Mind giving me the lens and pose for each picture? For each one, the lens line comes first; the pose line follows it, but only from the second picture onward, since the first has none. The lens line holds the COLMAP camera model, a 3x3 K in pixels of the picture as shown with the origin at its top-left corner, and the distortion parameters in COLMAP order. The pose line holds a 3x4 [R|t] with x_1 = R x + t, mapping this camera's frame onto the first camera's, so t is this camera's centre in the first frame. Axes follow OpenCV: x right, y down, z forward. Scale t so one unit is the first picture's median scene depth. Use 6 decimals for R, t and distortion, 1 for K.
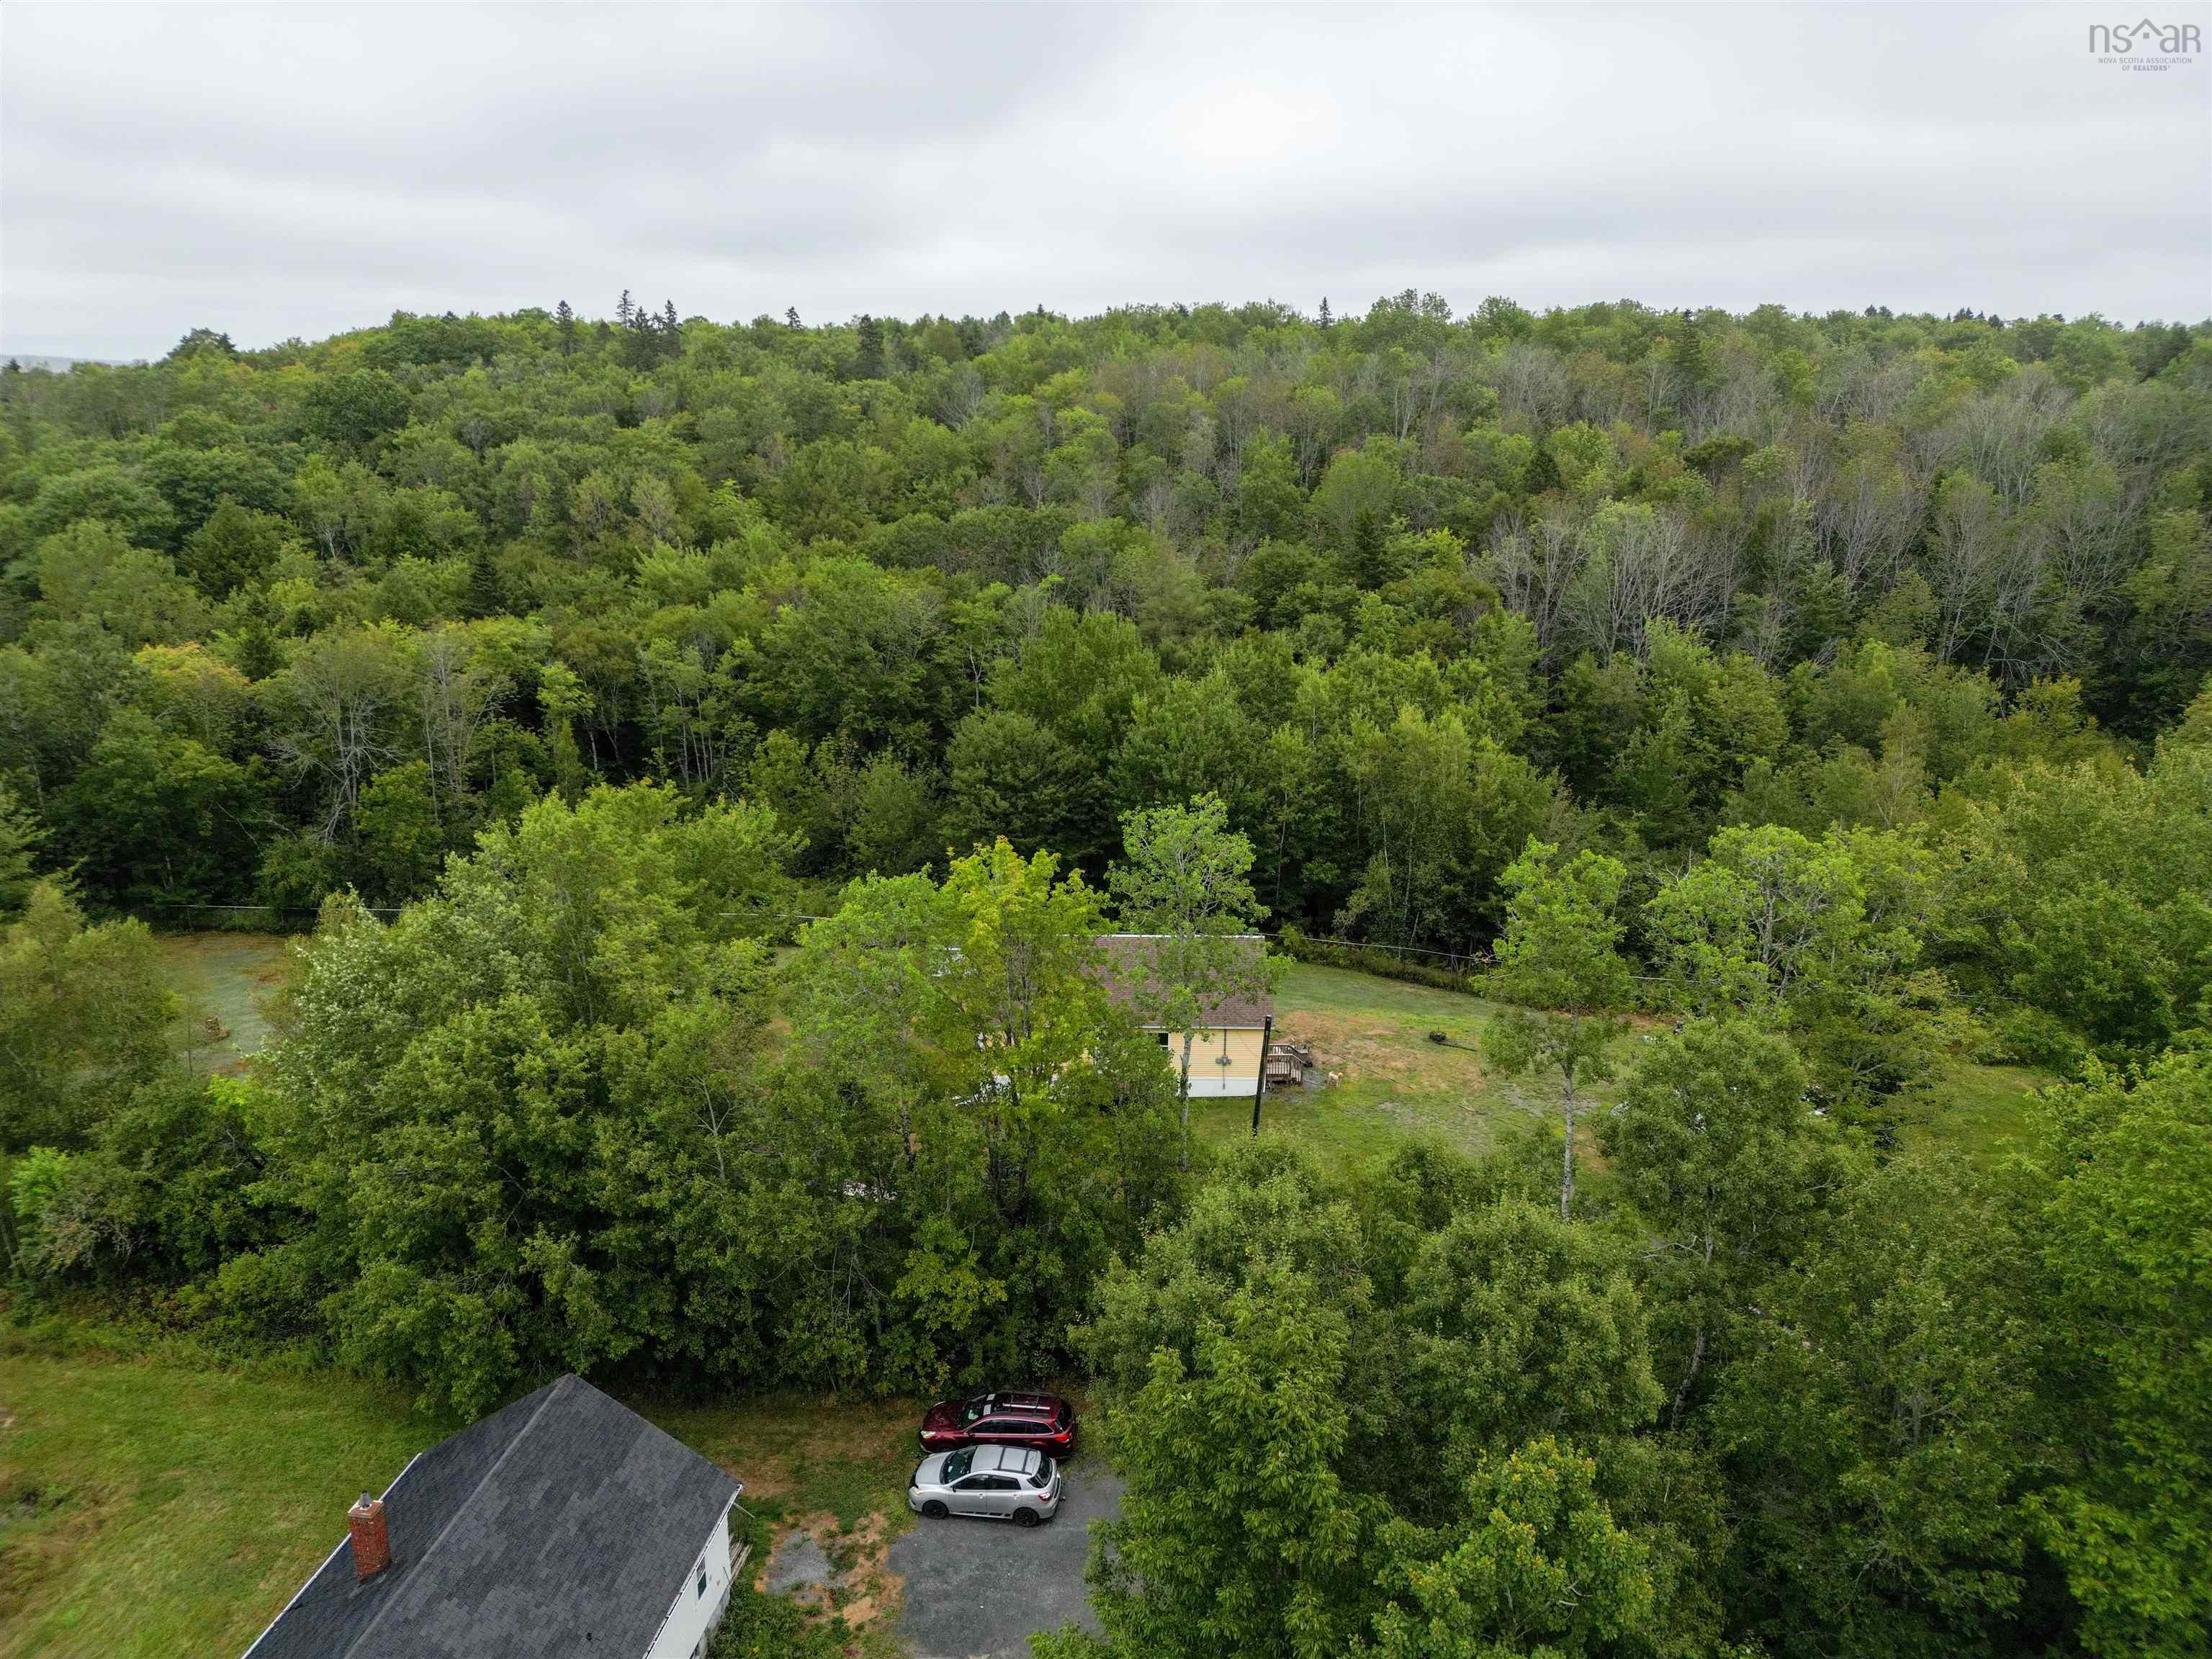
lens RADIAL K [[1529.6, 0, 1106.0], [0, 1529.6, 829.5], [0, 0, 1]] dist [0.067567, -0.088512]
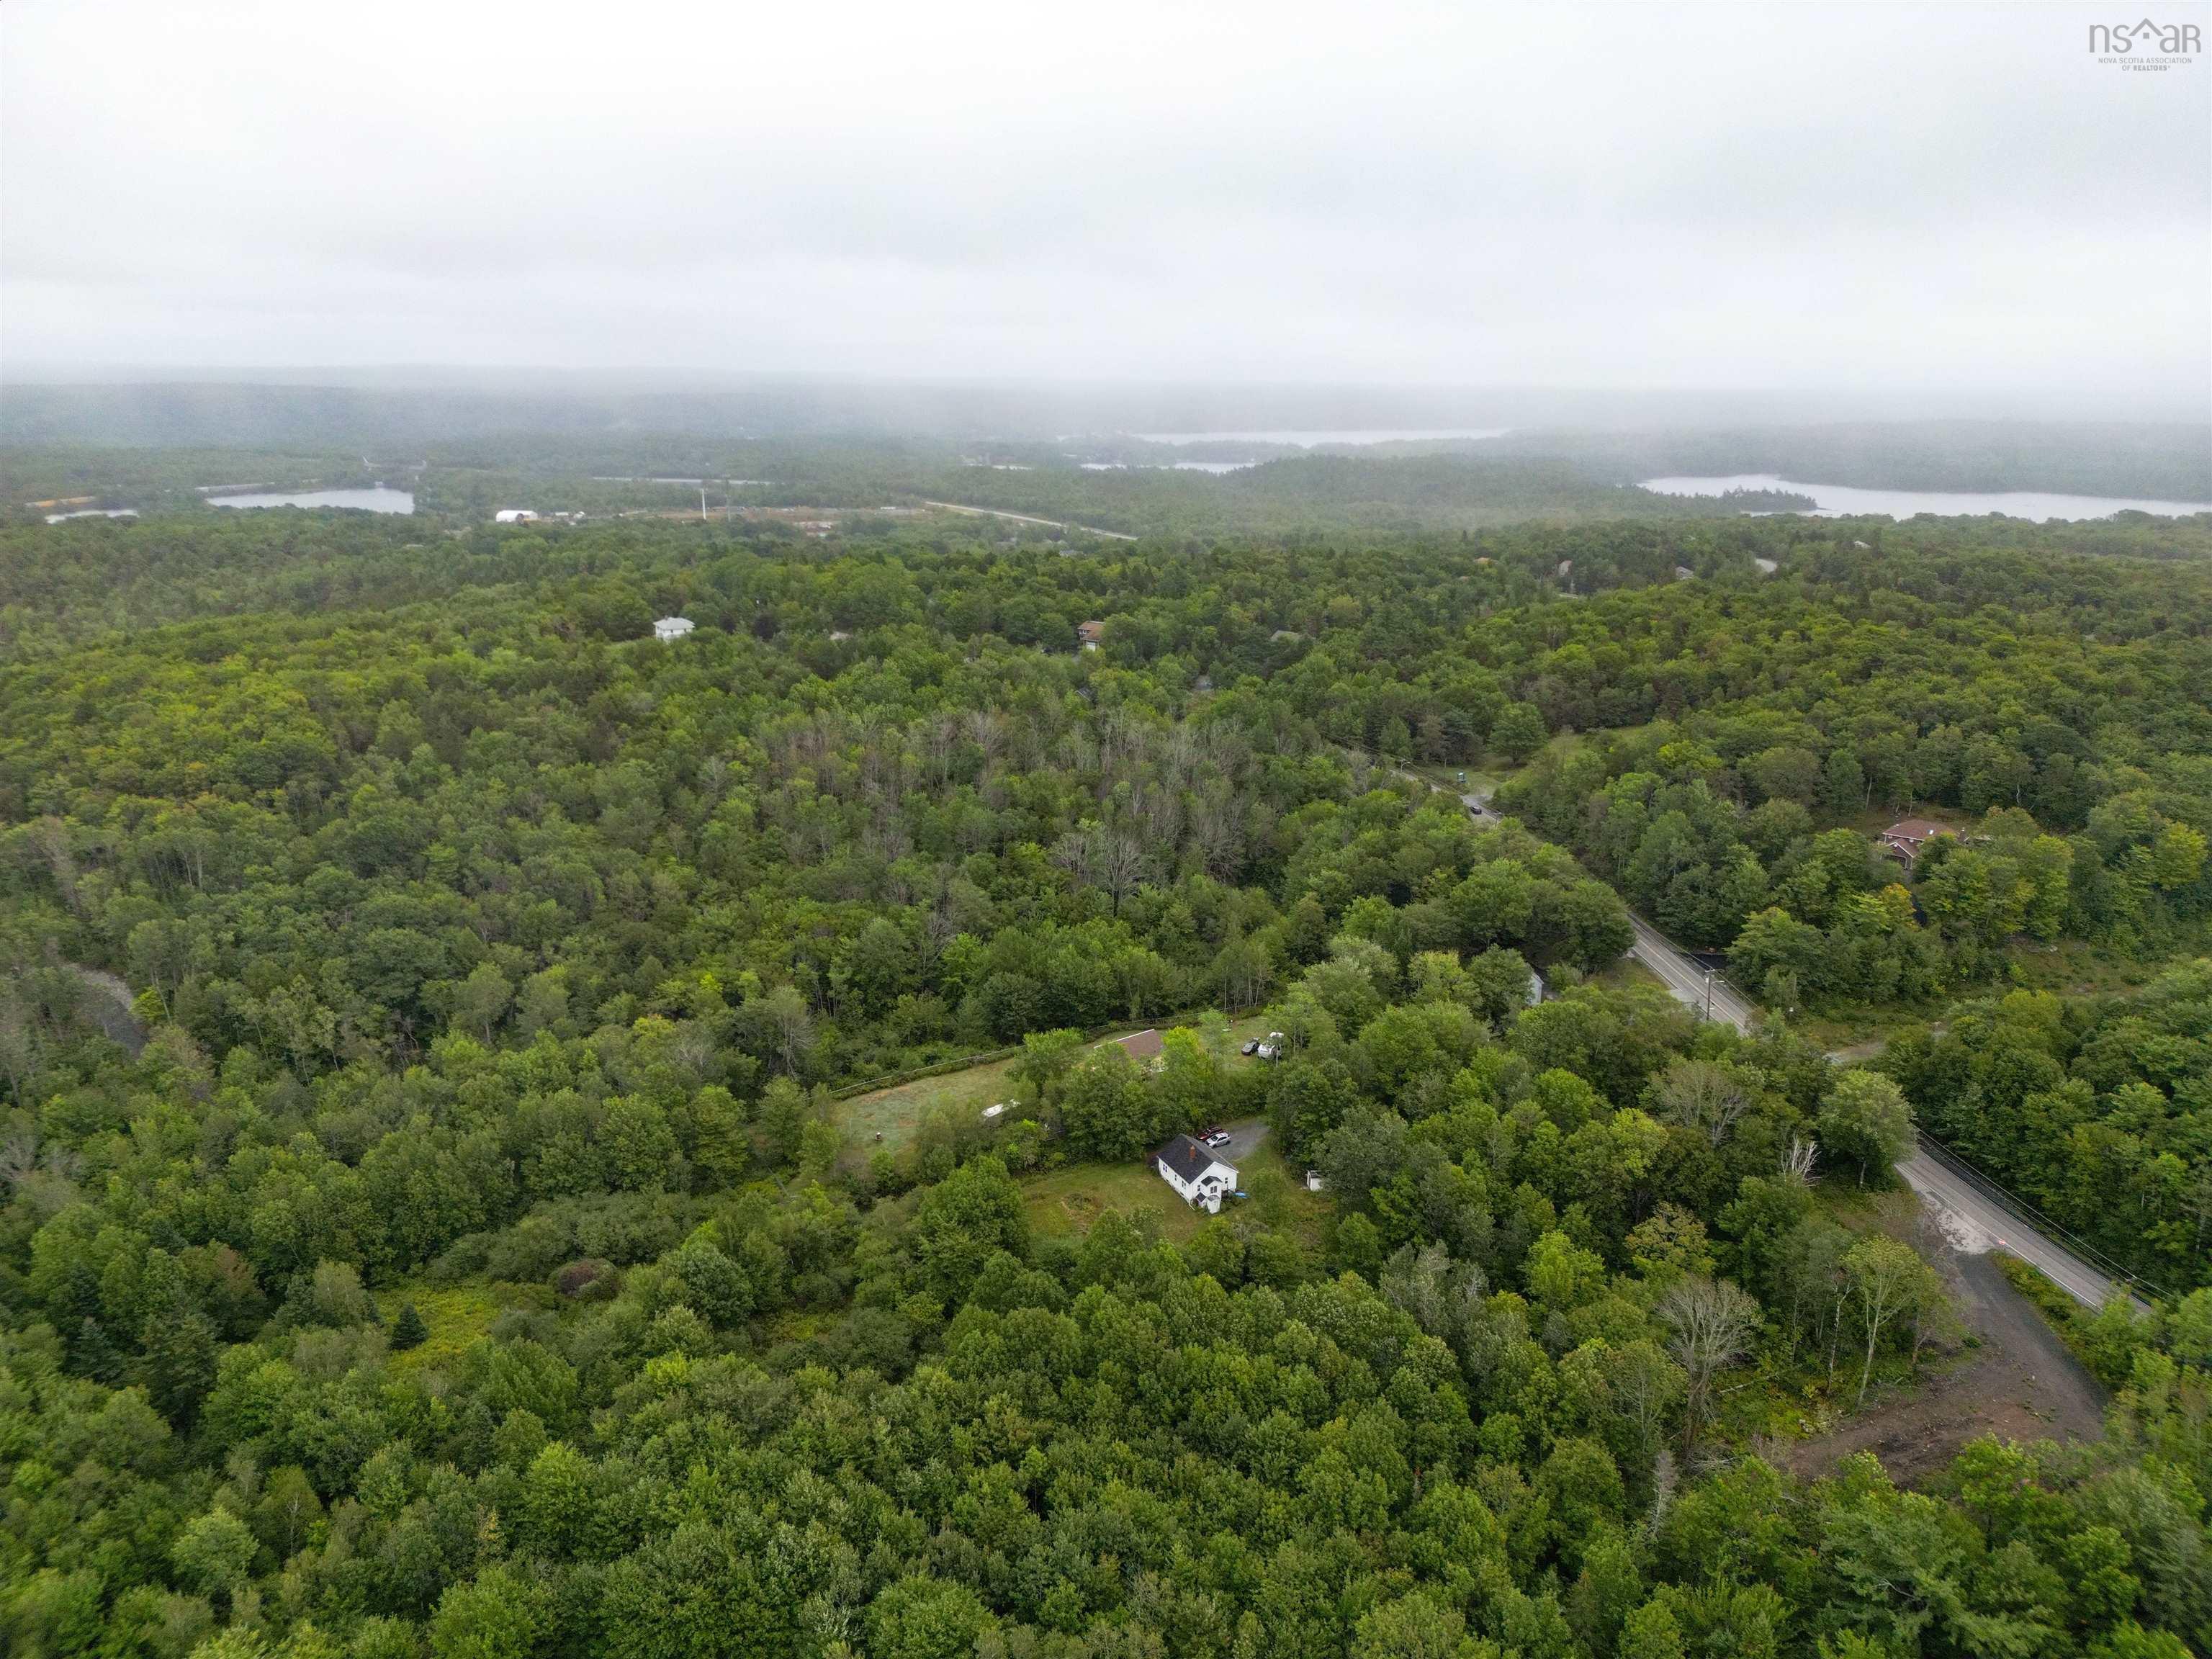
lens RADIAL K [[1529.6, 0, 1106.0], [0, 1529.6, 829.5], [0, 0, 1]] dist [0.067567, -0.088512]
pose [[0.801465, -0.169194, 0.573609, -1.432142], [0.159969, 0.984847, 0.066980, -0.474847], [-0.576249, 0.038078, 0.816386, -1.414112]]
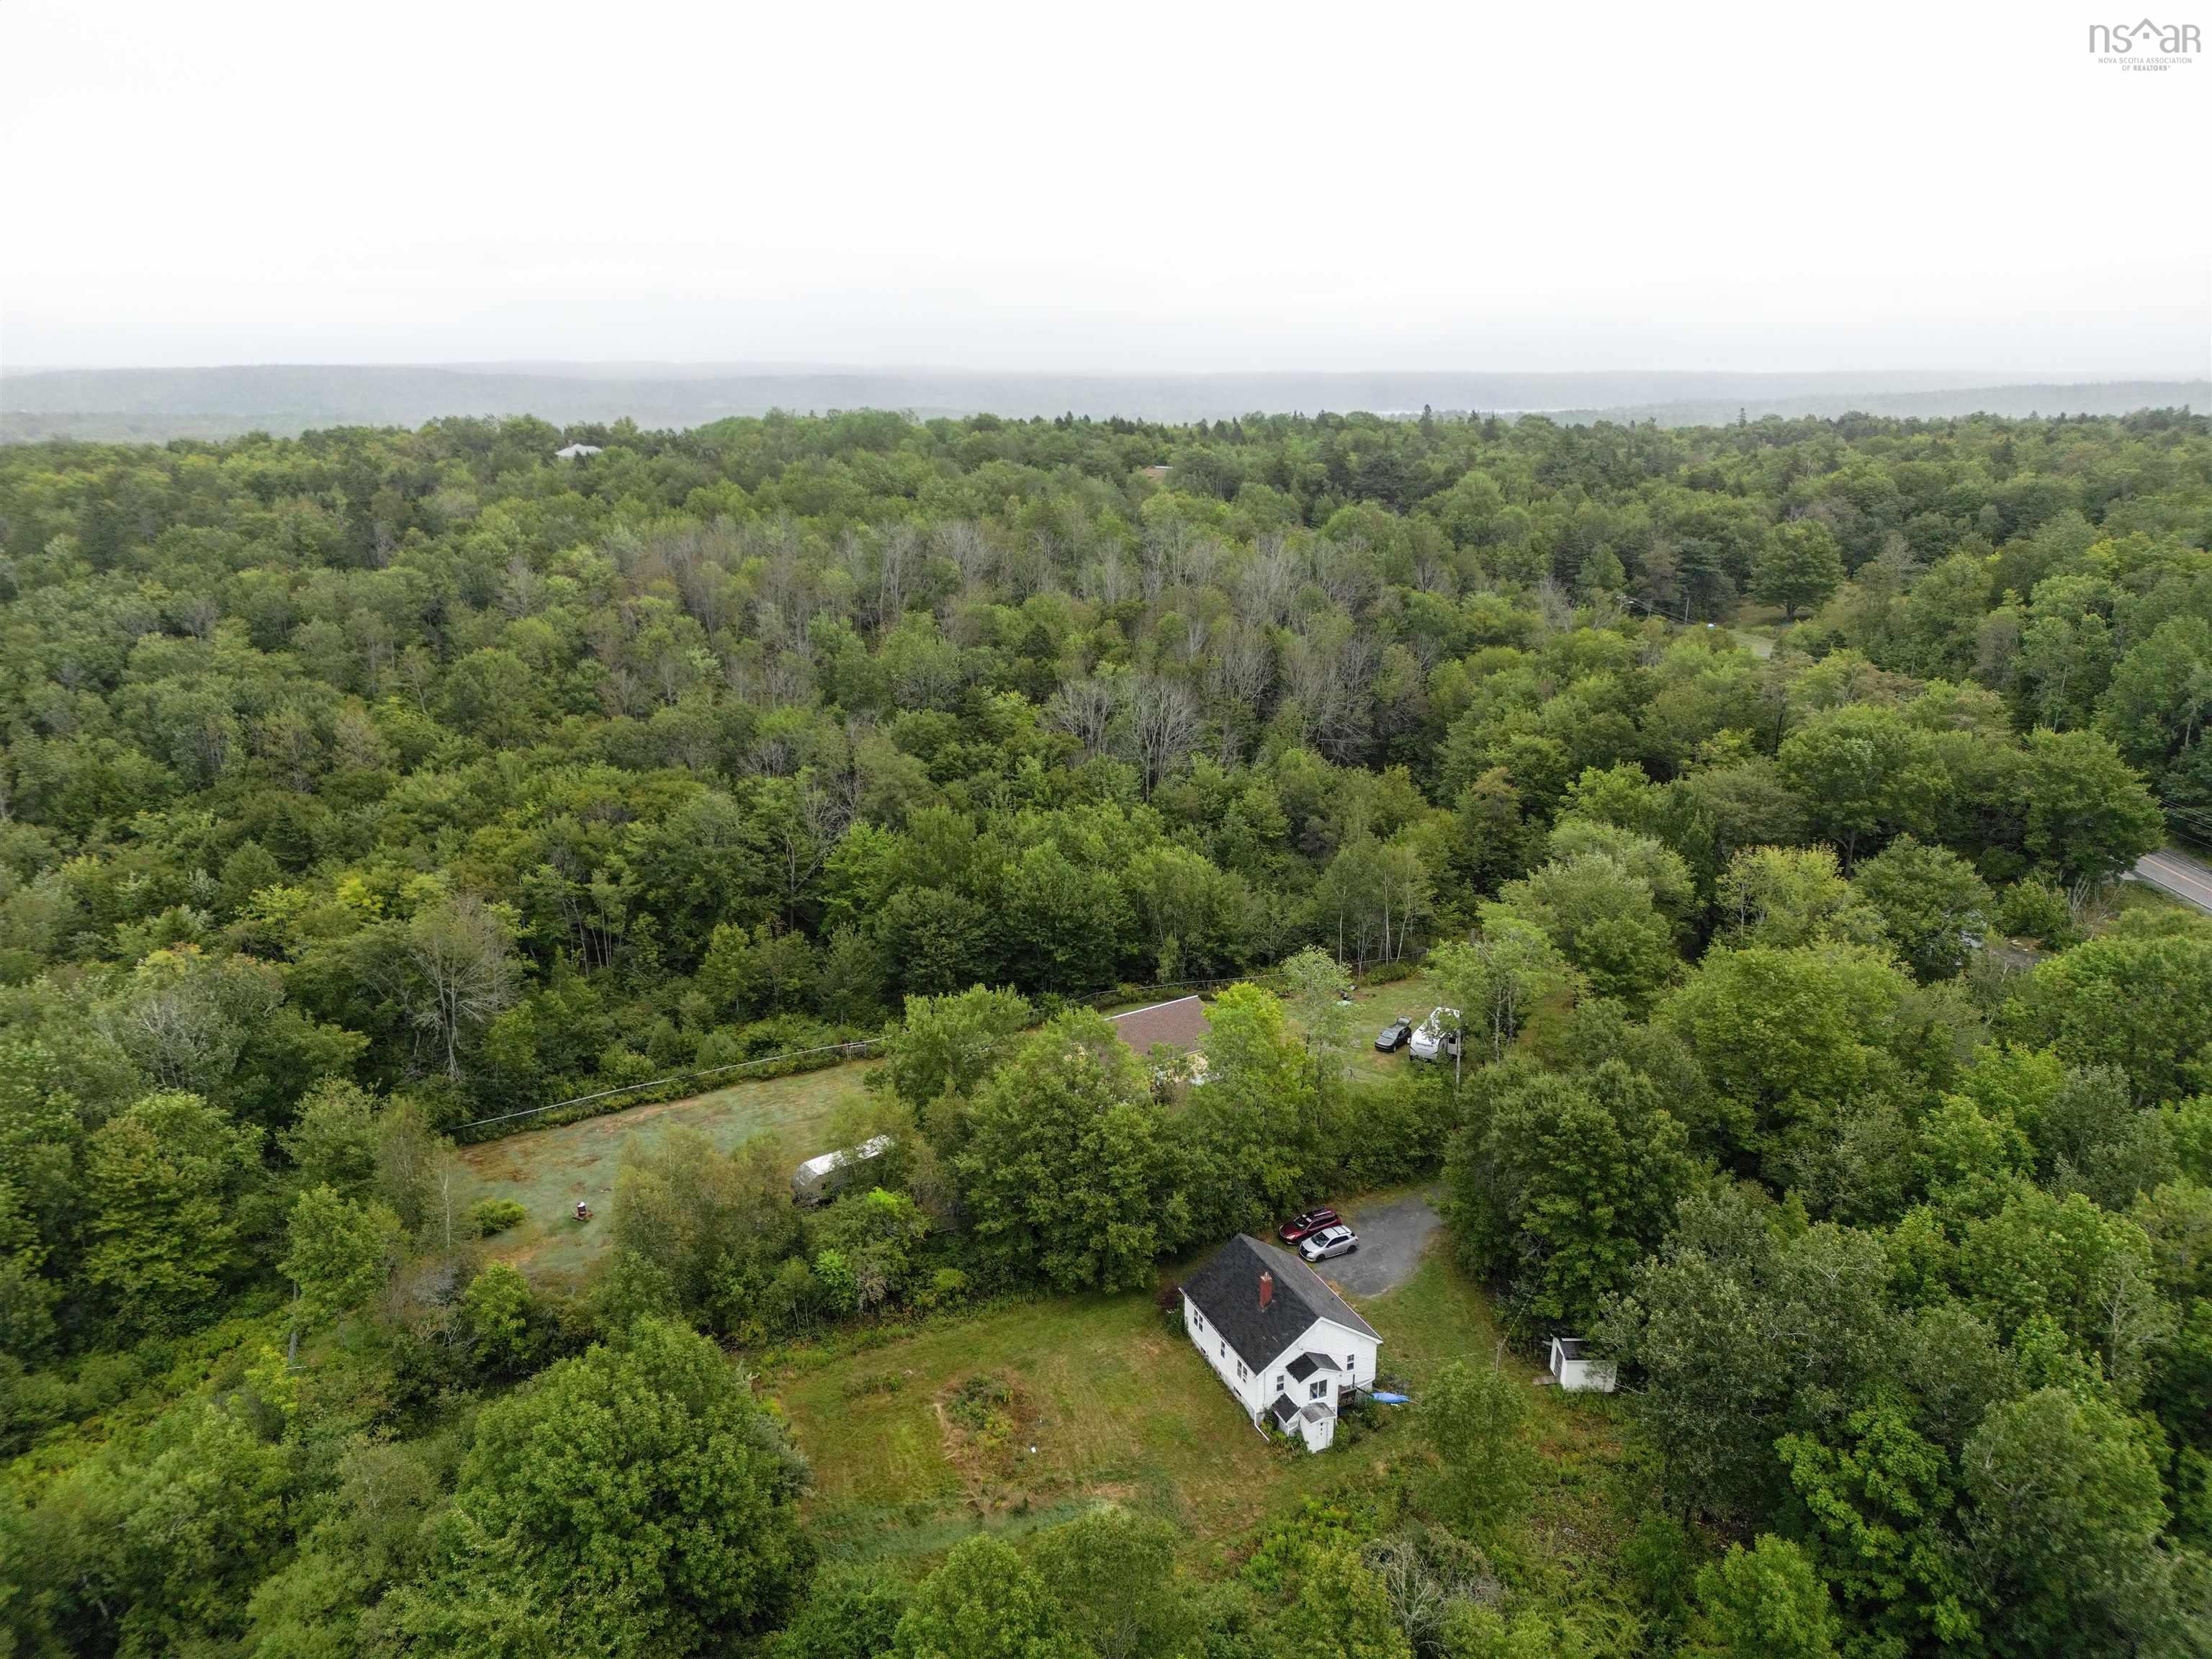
lens RADIAL K [[1529.6, 0, 1106.0], [0, 1529.6, 829.5], [0, 0, 1]] dist [0.067567, -0.088512]
pose [[0.839260, -0.158649, 0.520070, -0.643251], [0.152922, 0.986749, 0.054234, -0.172580], [-0.521783, 0.034013, 0.852400, -0.385239]]
